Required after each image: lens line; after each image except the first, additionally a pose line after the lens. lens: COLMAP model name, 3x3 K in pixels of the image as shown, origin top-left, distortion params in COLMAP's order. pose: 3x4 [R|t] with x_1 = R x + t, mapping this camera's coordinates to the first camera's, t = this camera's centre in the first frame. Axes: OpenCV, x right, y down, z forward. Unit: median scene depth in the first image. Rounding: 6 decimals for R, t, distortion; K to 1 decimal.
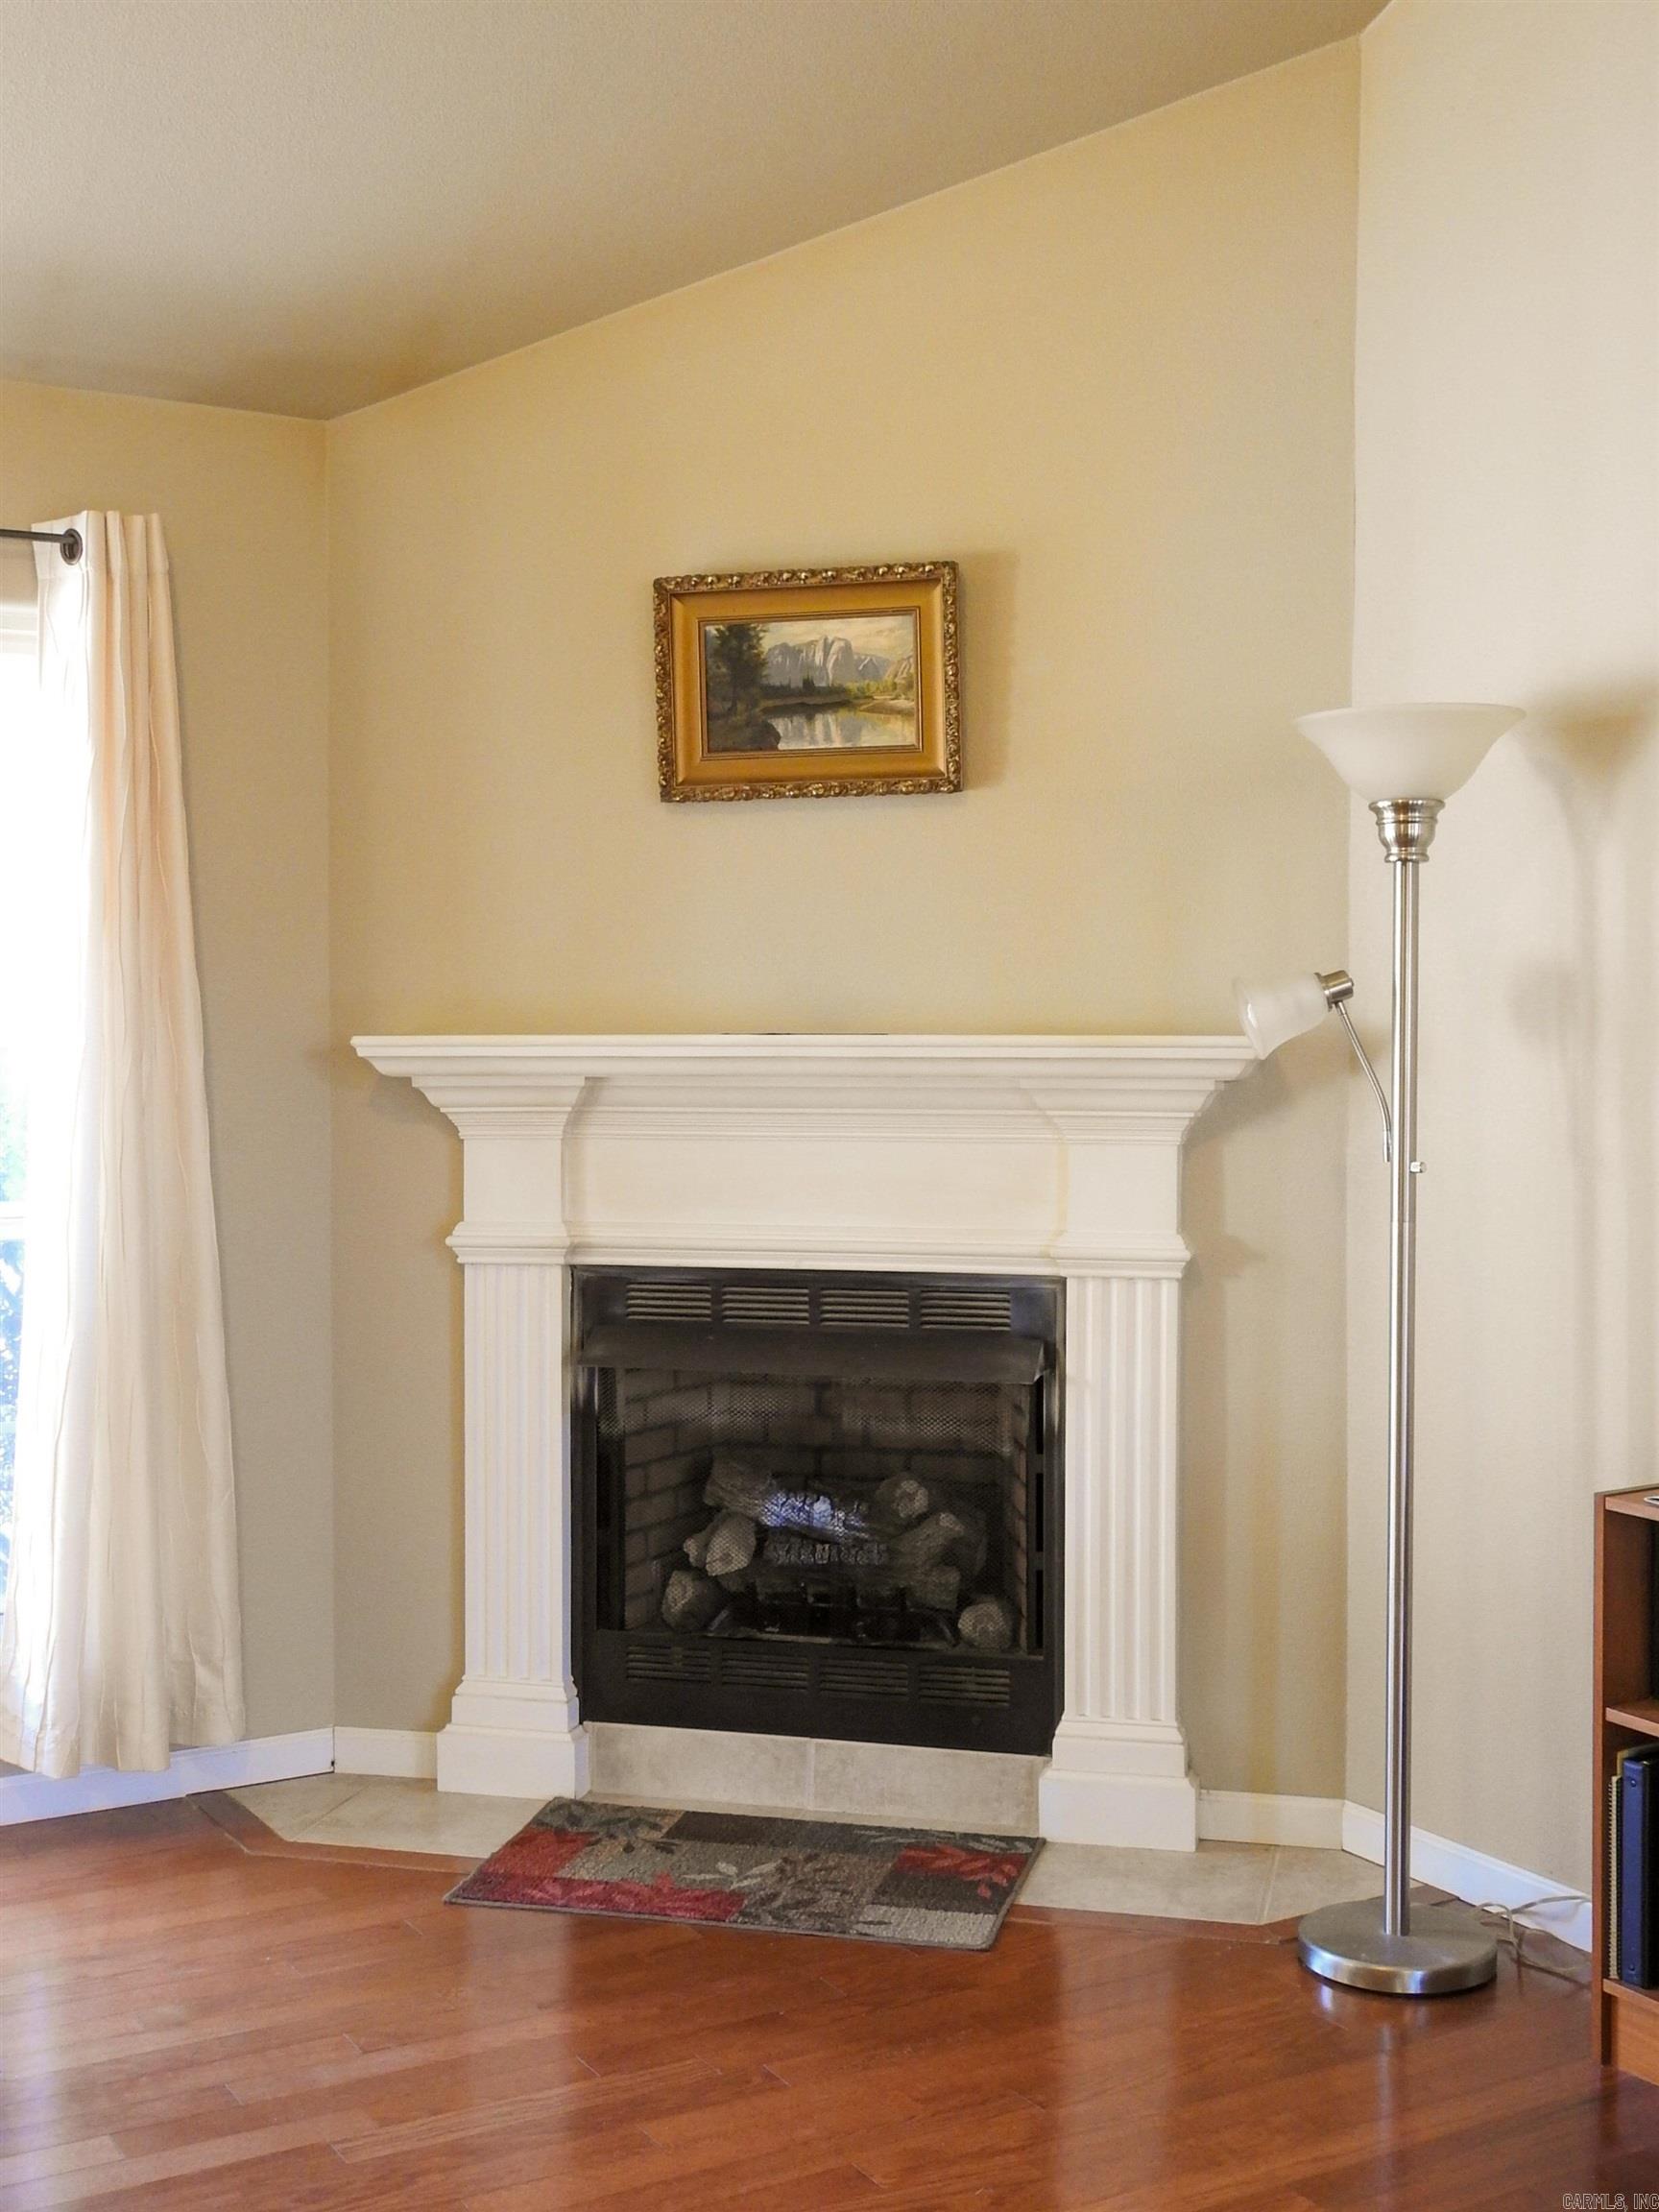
lens RADIAL K [[2329.4, 0, 886.4], [0, 2329.4, 1082.8], [0, 0, 1]] dist [-0.017099, 0.000000]
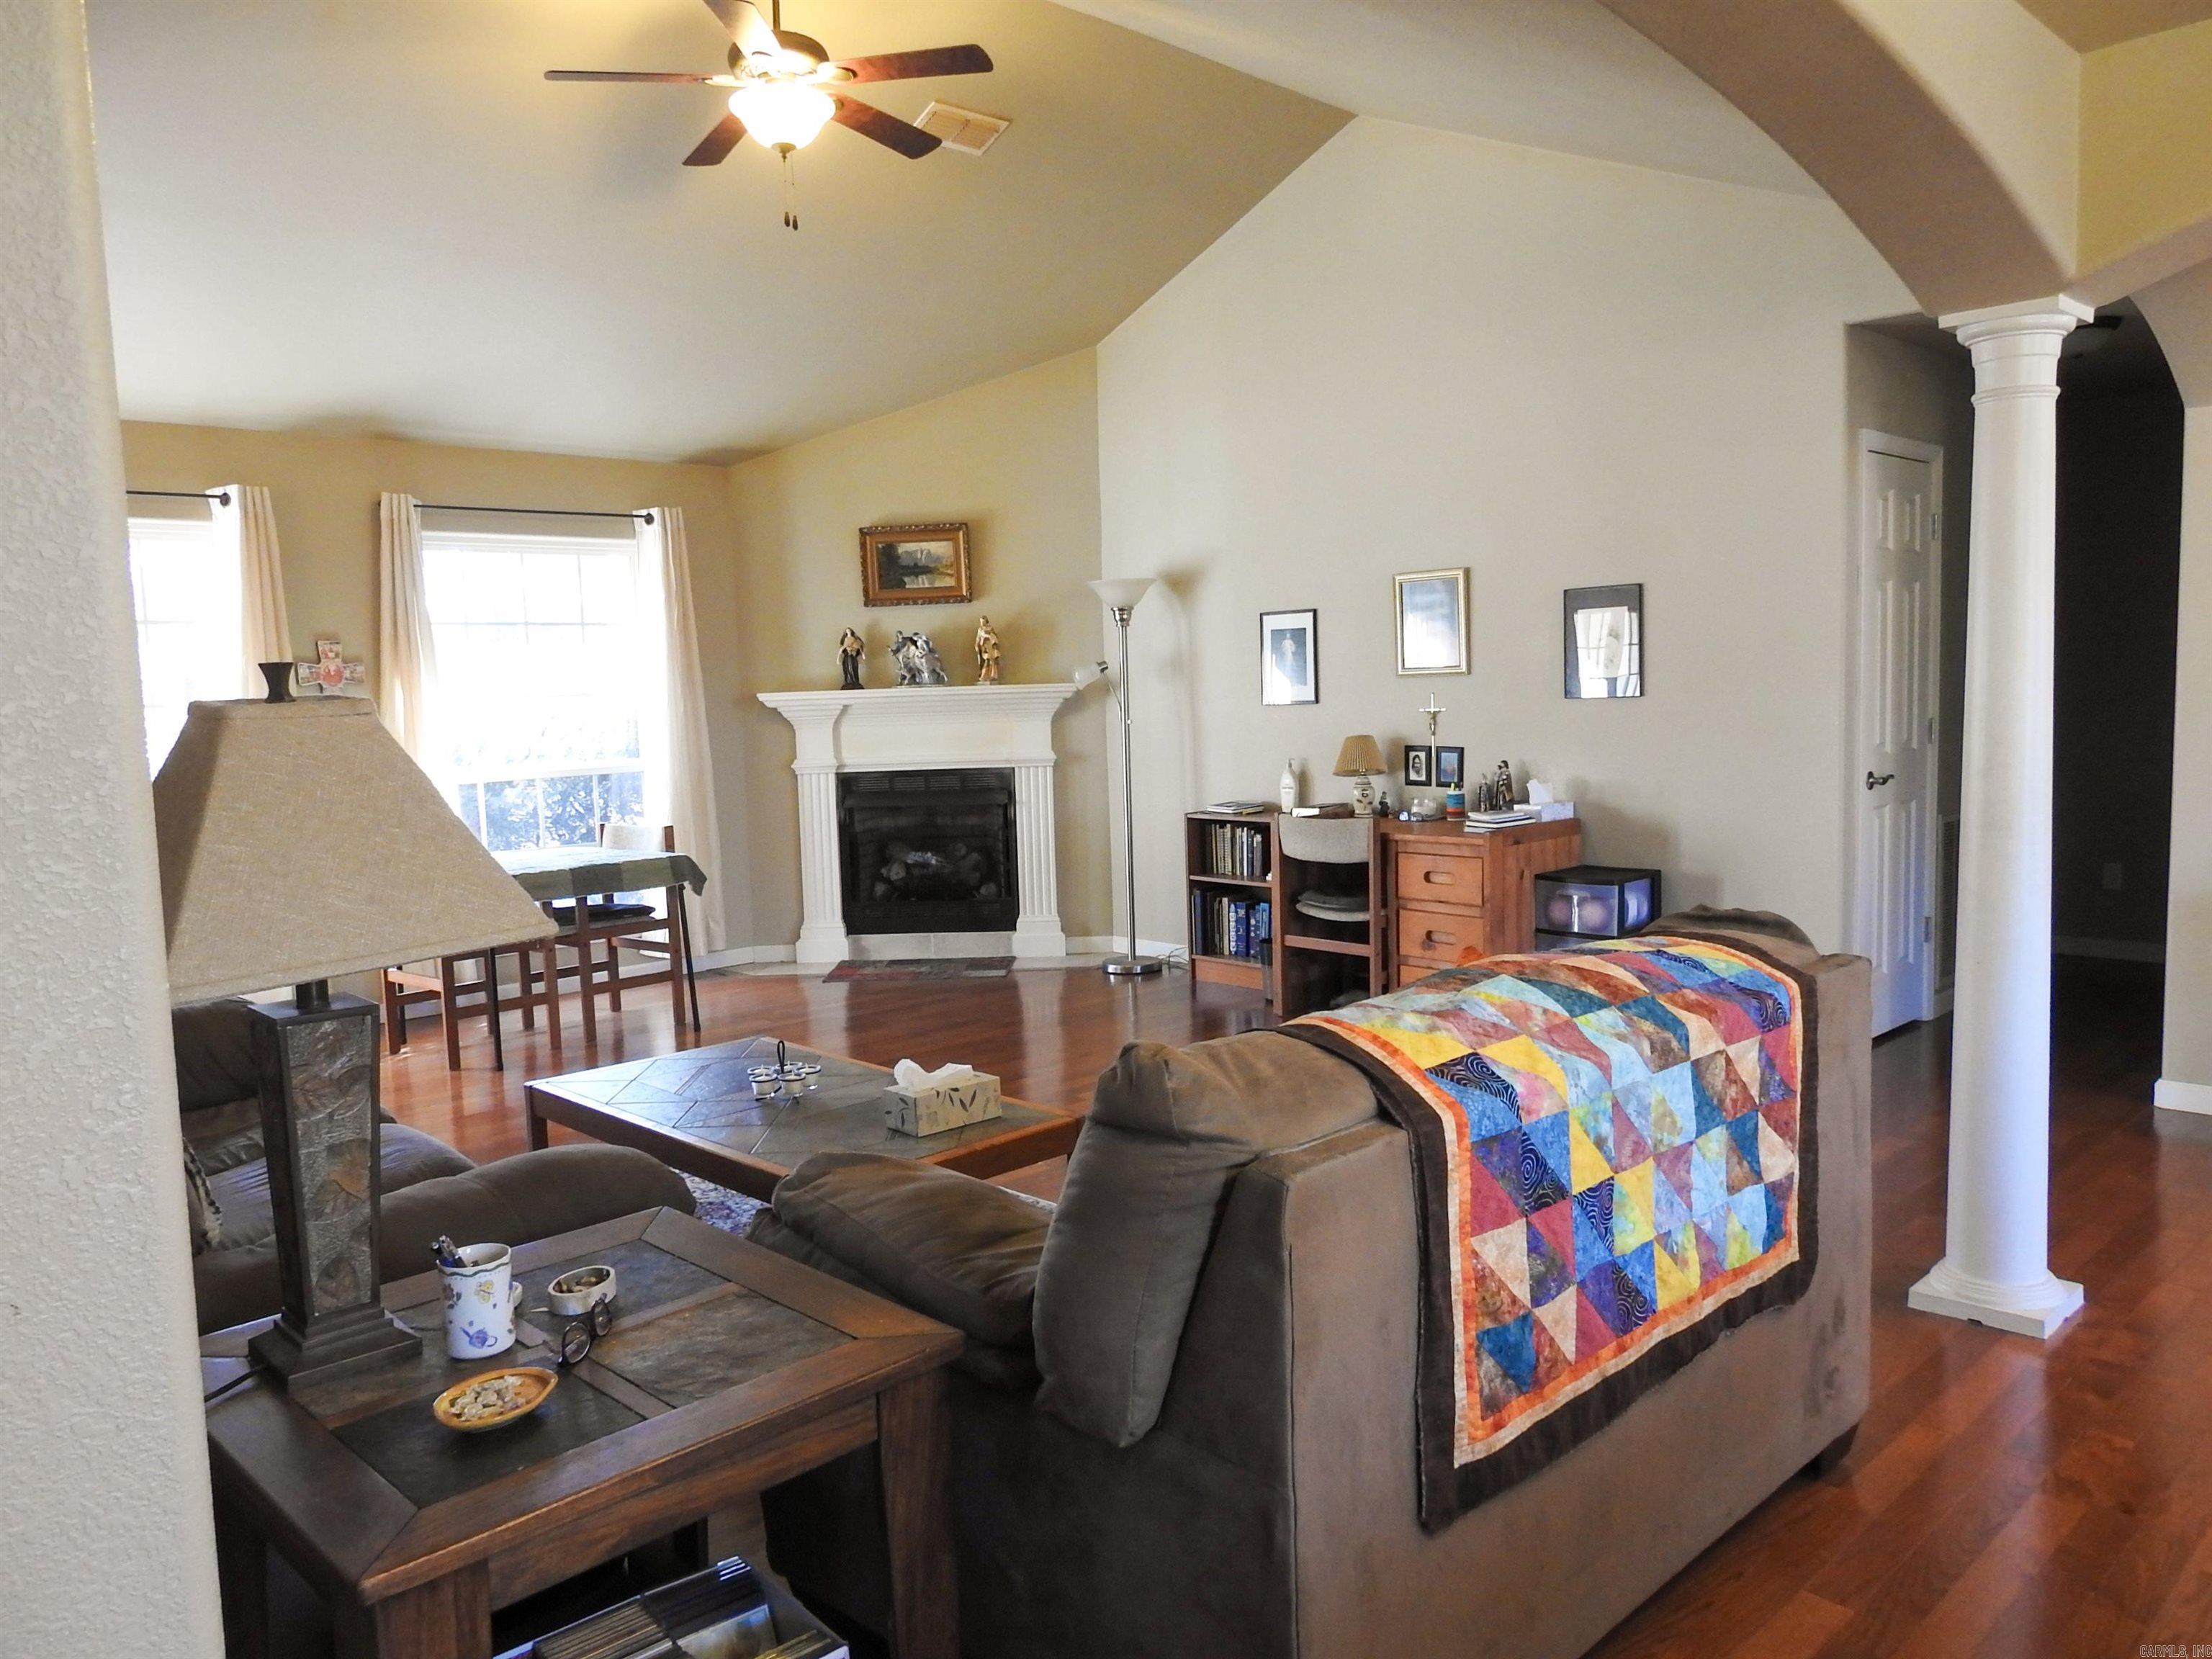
lens RADIAL K [[1589.2, 0, 1107.2], [0, 1589.2, 827.9], [0, 0, 1]] dist [-0.007468, 0.004637]
pose [[0.976331, -0.050157, 0.210386, -0.231129], [0.036698, 0.997051, 0.067397, 0.028203], [-0.213146, -0.058081, 0.975293, -0.973180]]
